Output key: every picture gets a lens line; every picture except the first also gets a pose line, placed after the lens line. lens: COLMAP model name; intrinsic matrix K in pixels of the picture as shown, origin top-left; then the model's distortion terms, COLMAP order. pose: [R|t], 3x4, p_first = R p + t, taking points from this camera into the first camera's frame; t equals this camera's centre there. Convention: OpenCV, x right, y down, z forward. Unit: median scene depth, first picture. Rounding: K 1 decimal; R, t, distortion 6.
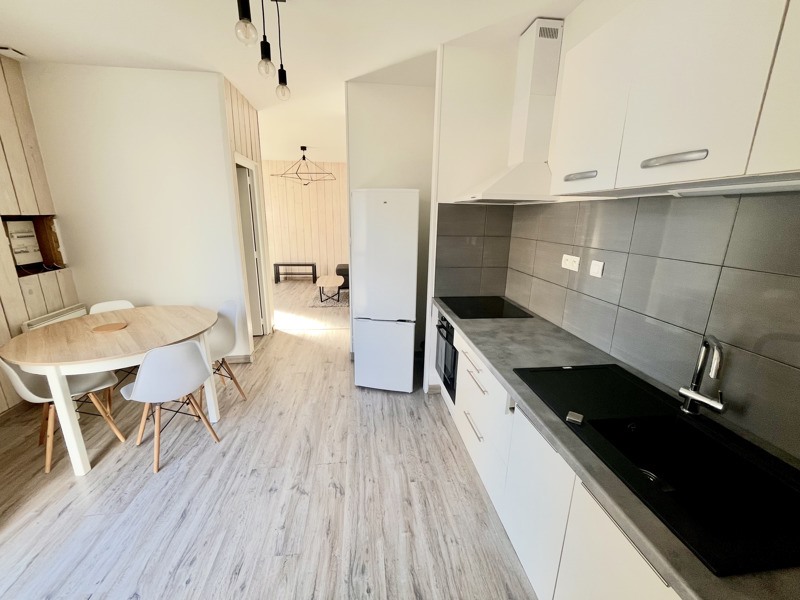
lens RADIAL K [[323.4, 0, 396.8], [0, 323.4, 299.4], [0, 0, 1]] dist [-0.002514, -0.000186]
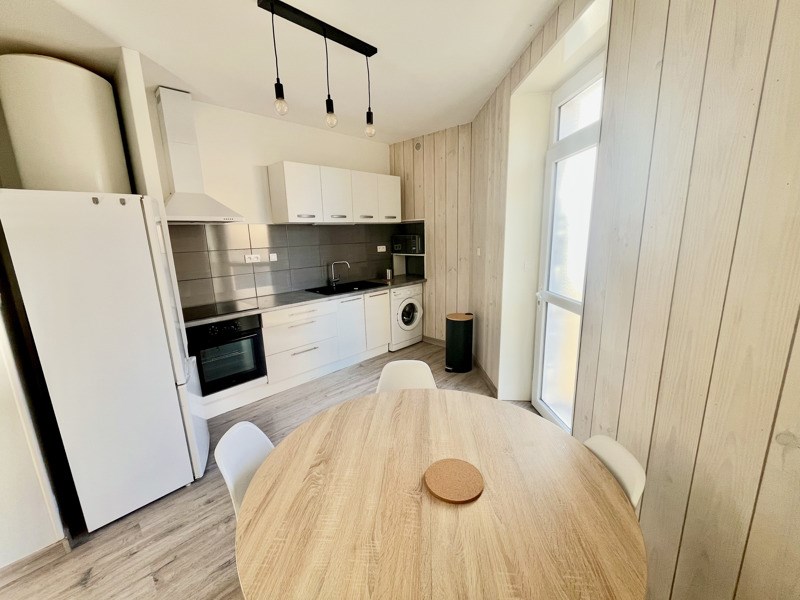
lens RADIAL K [[323.4, 0, 400.0], [0, 323.4, 299.4], [0, 0, 1]] dist [-0.002514, -0.000186]
pose [[-0.621773, -0.157648, 0.767167, -1.197401], [0.210008, 0.910102, 0.357228, -0.331015], [-0.754517, 0.383226, -0.532769, 1.254599]]
